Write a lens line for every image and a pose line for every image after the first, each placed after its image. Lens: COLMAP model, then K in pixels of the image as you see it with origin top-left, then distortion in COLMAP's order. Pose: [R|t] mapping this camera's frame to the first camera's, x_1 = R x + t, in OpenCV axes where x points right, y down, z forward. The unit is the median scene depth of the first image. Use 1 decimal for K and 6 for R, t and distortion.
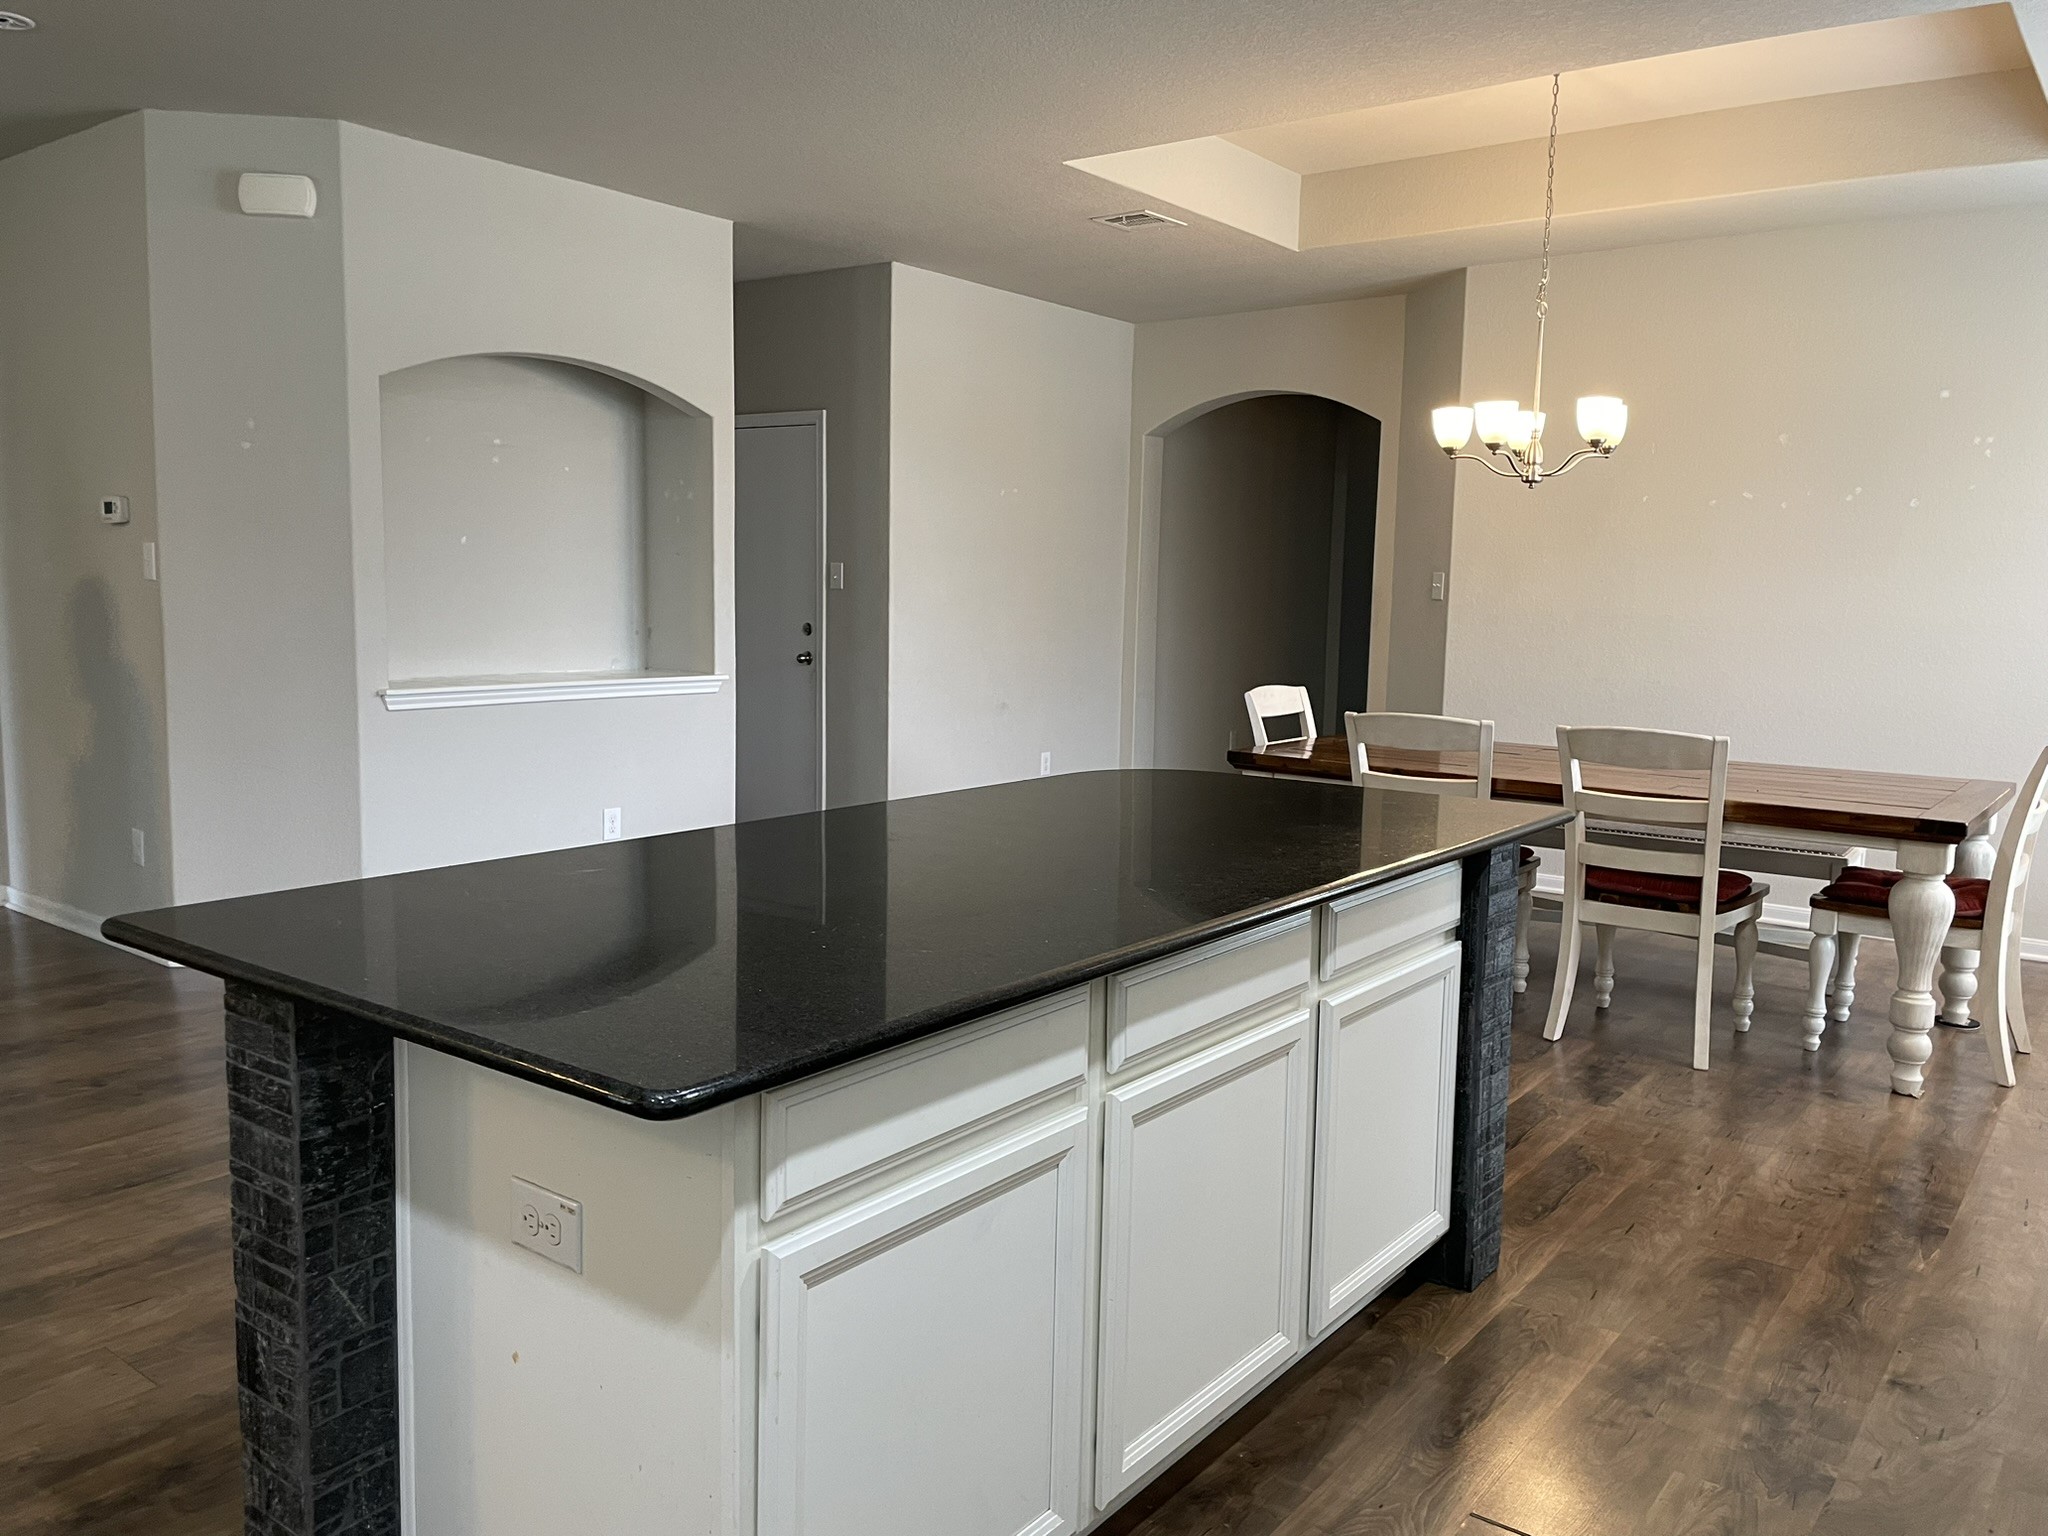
lens RADIAL K [[1557.9, 0, 1024.0], [0, 1557.9, 768.0], [0, 0, 1]] dist [0.081044, -0.105477]
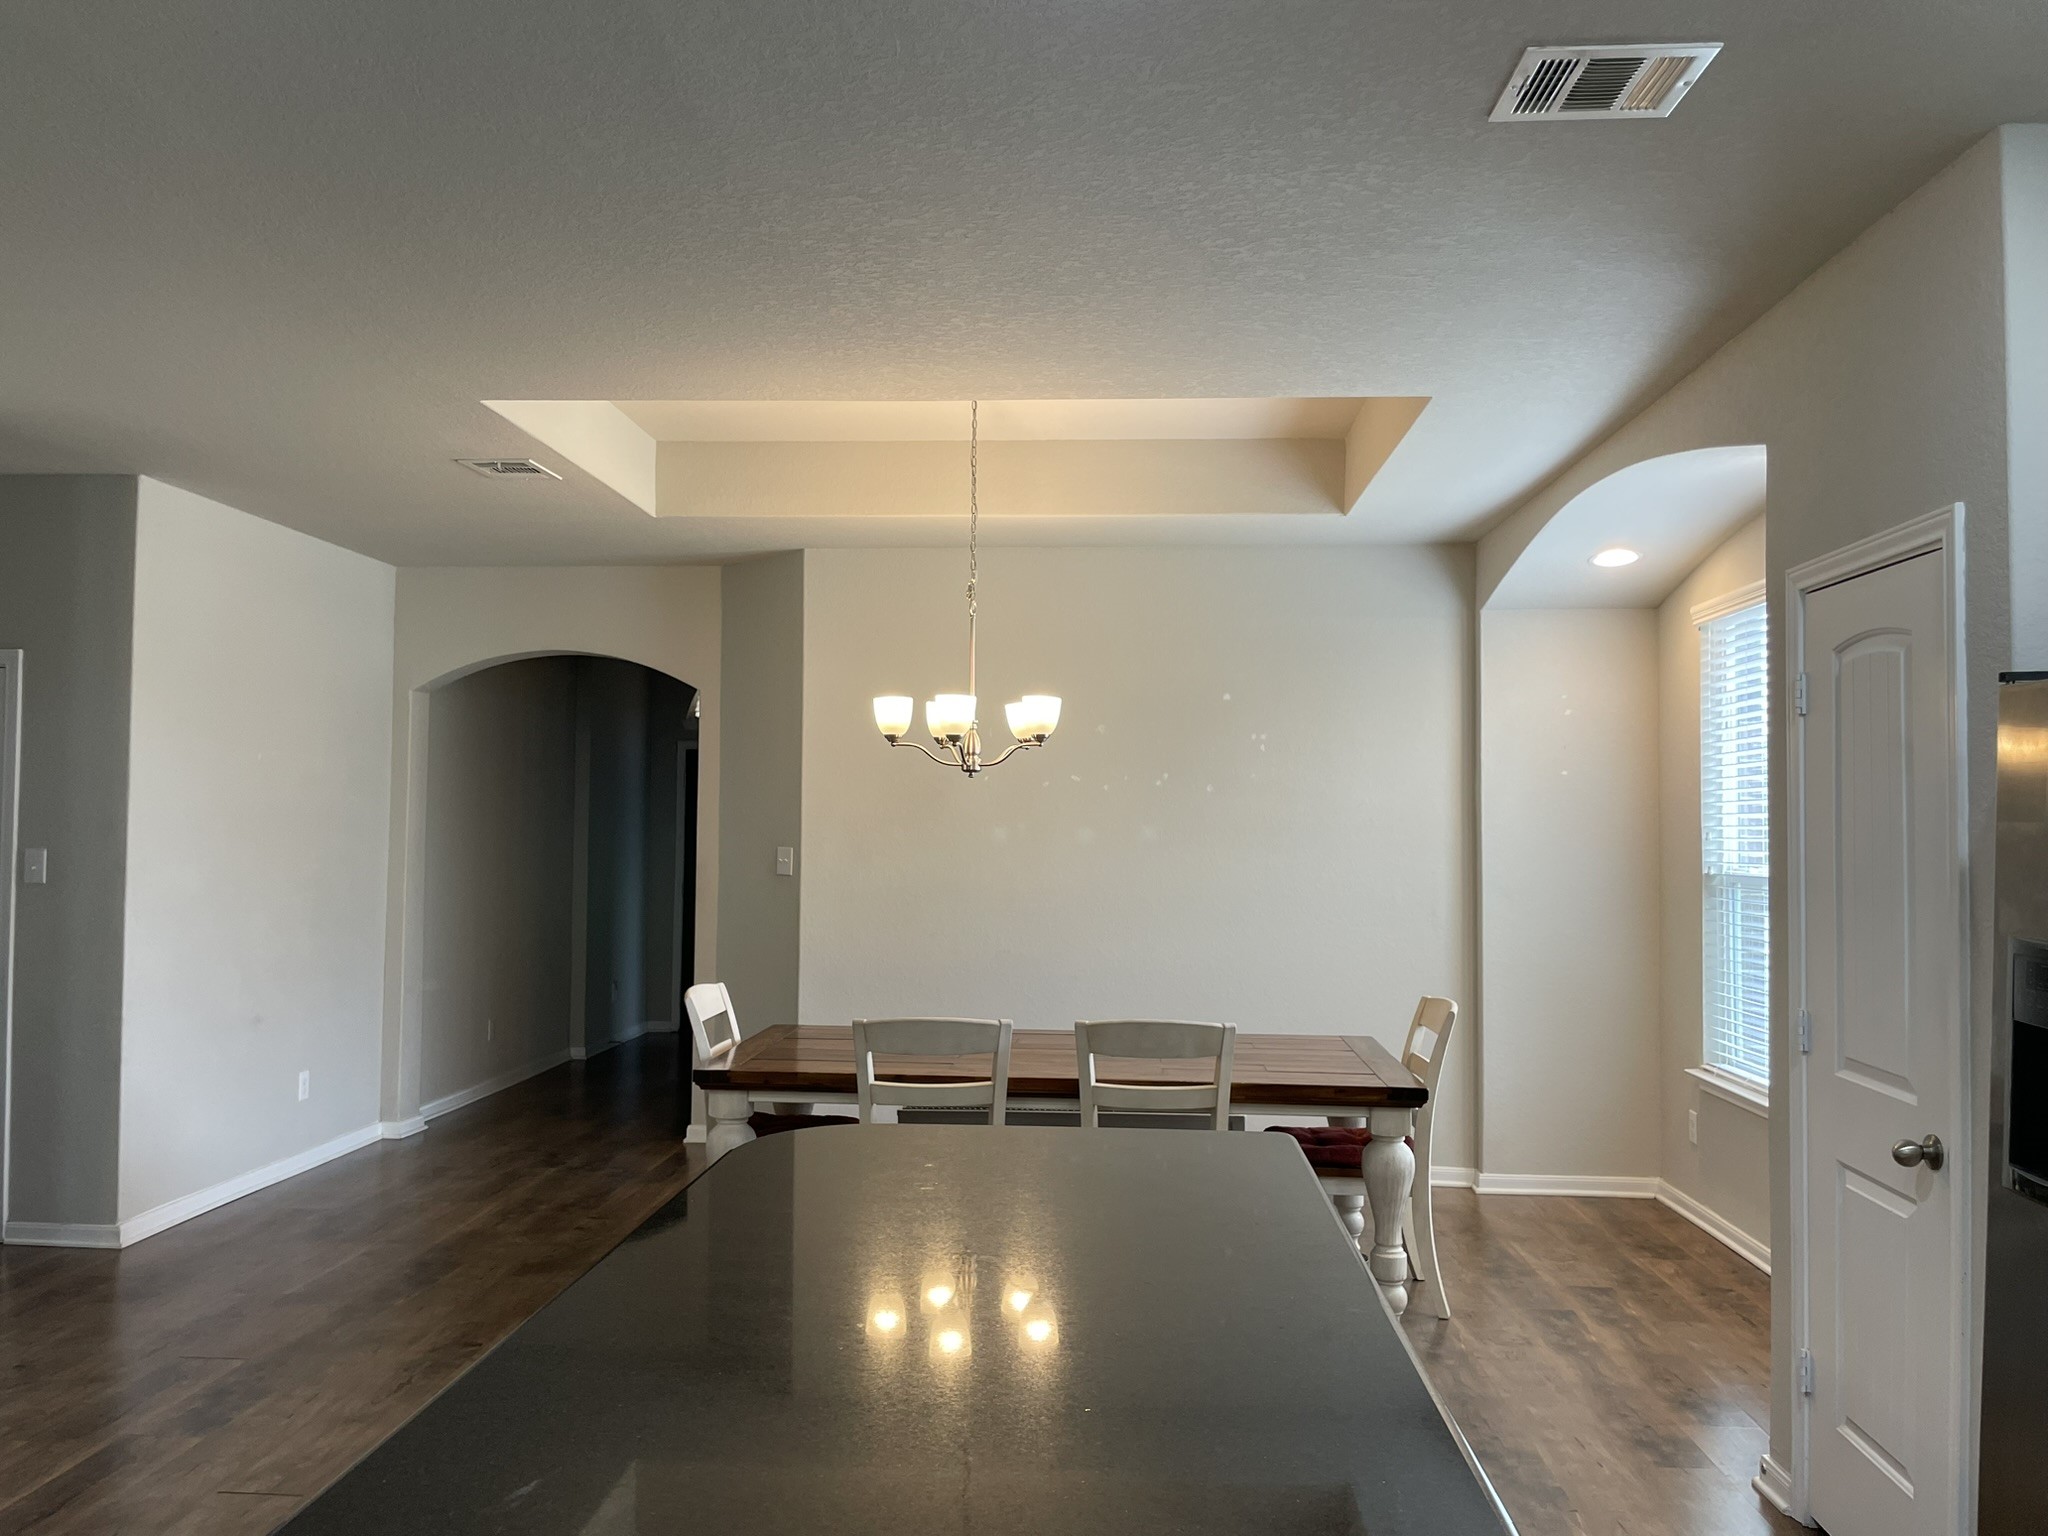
lens RADIAL K [[1557.9, 0, 1024.0], [0, 1557.9, 768.0], [0, 0, 1]] dist [0.081044, -0.105477]
pose [[0.830660, 0.009552, 0.556698, -0.207944], [0.073712, 0.989165, -0.126959, -0.053679], [-0.551879, 0.146496, 0.820956, 0.155637]]
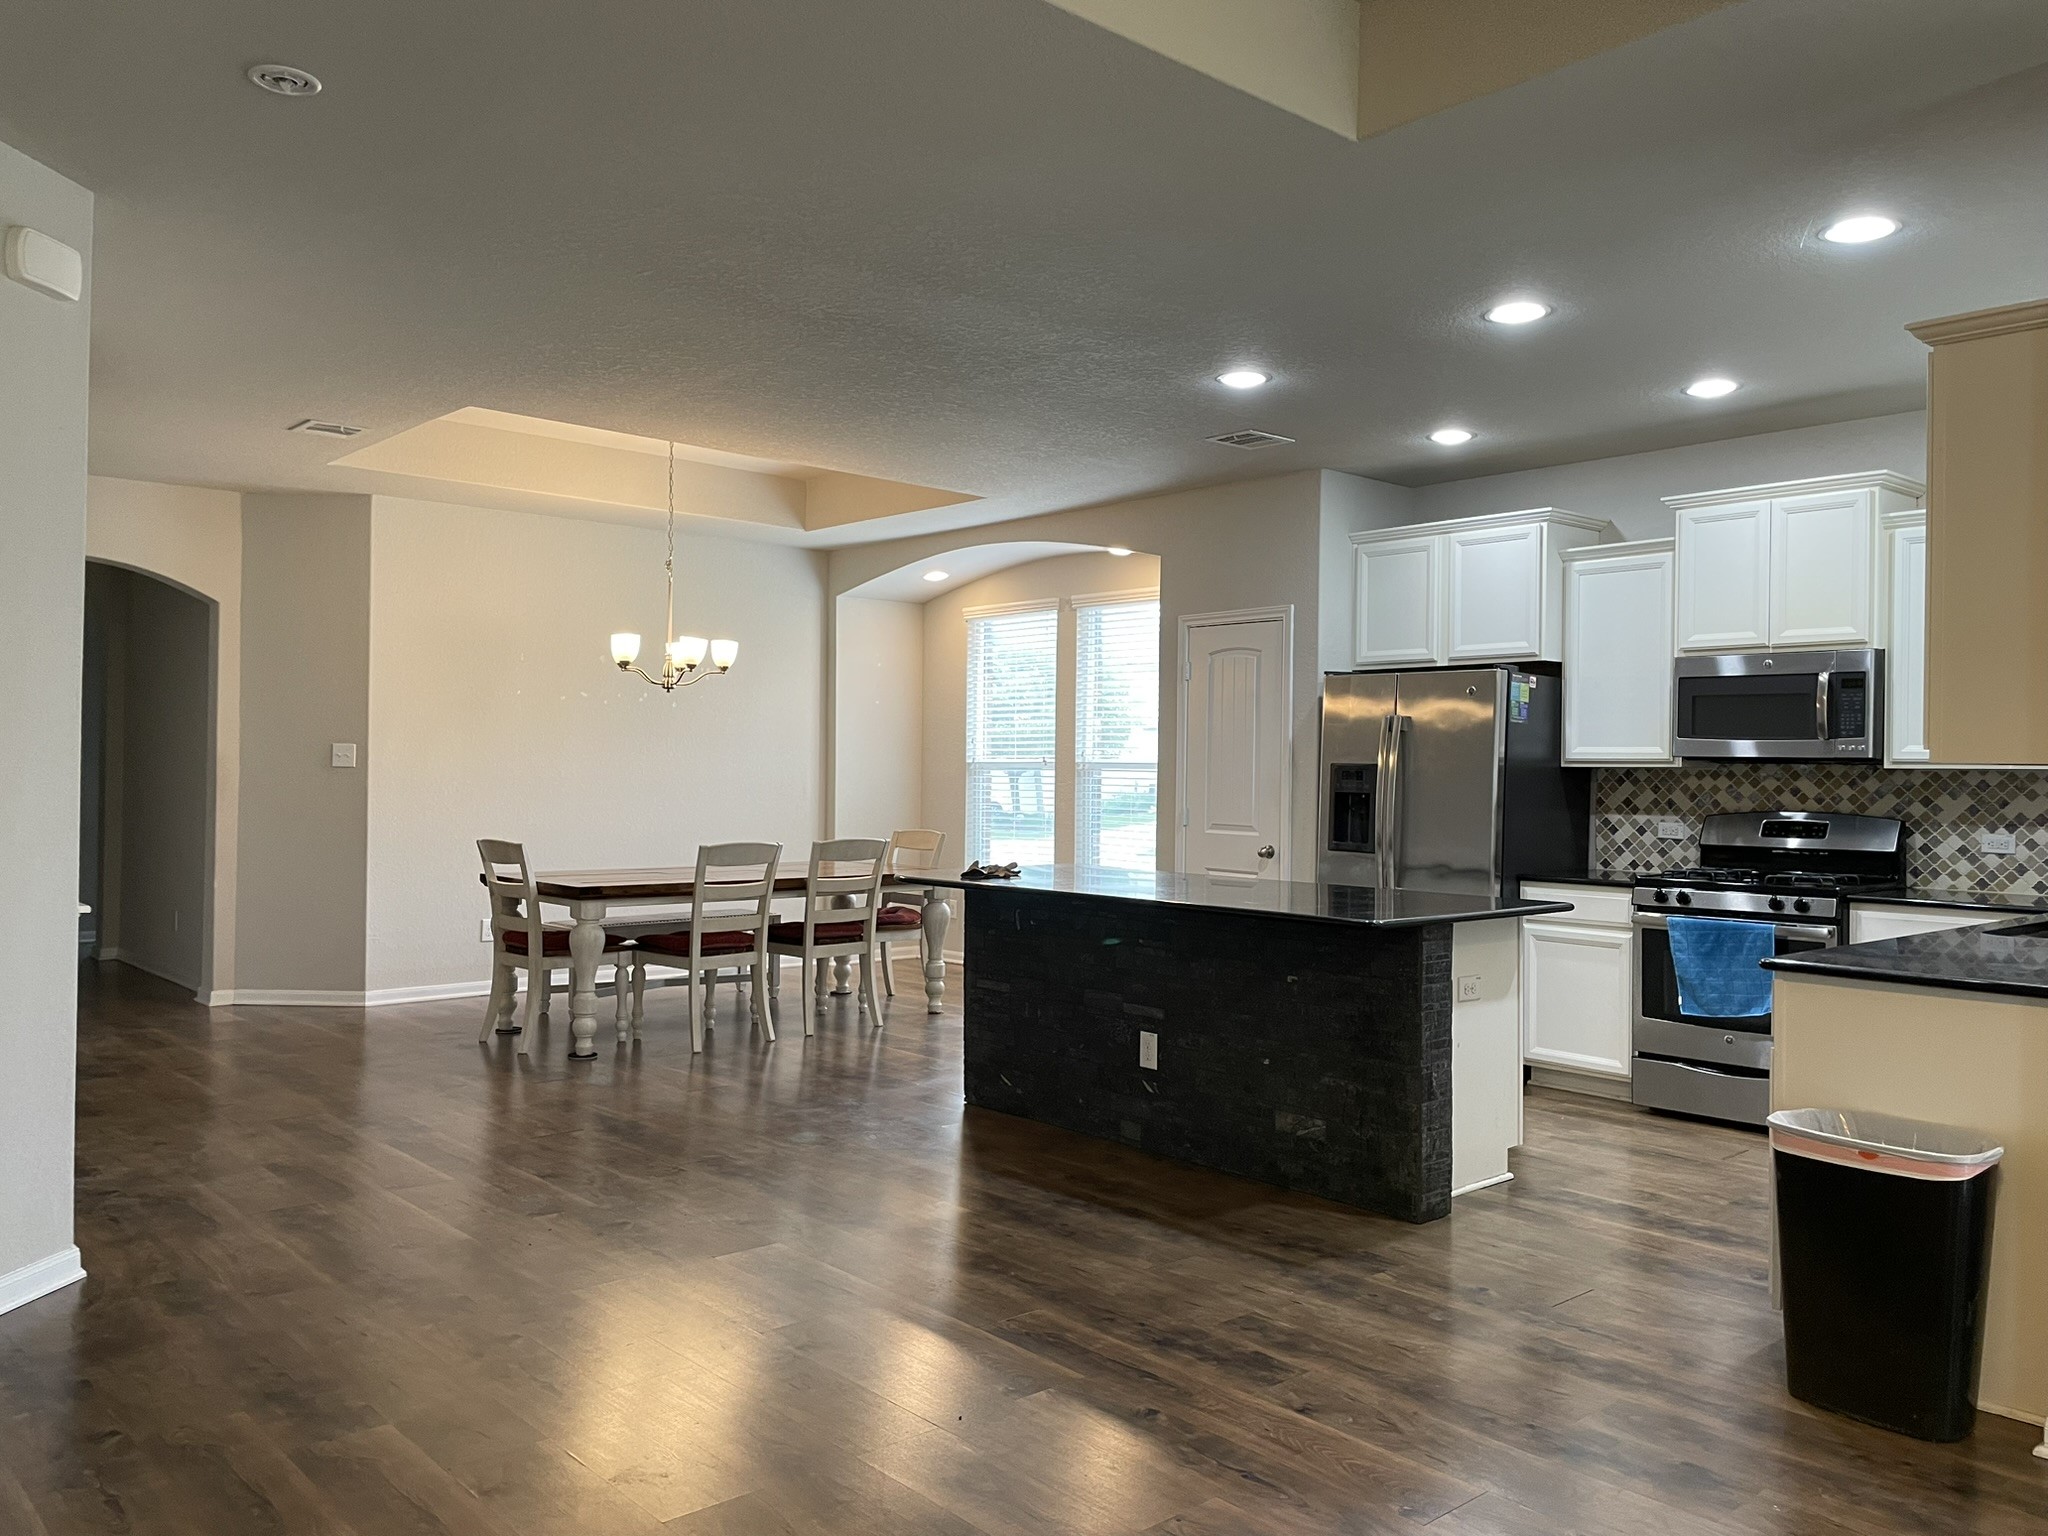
lens RADIAL K [[1557.9, 0, 1024.0], [0, 1557.9, 768.0], [0, 0, 1]] dist [0.081044, -0.105477]
pose [[0.183245, -0.015766, 0.982941, -1.076523], [0.111244, 0.993782, -0.004799, -0.061678], [-0.976753, 0.110226, 0.183859, 0.404491]]
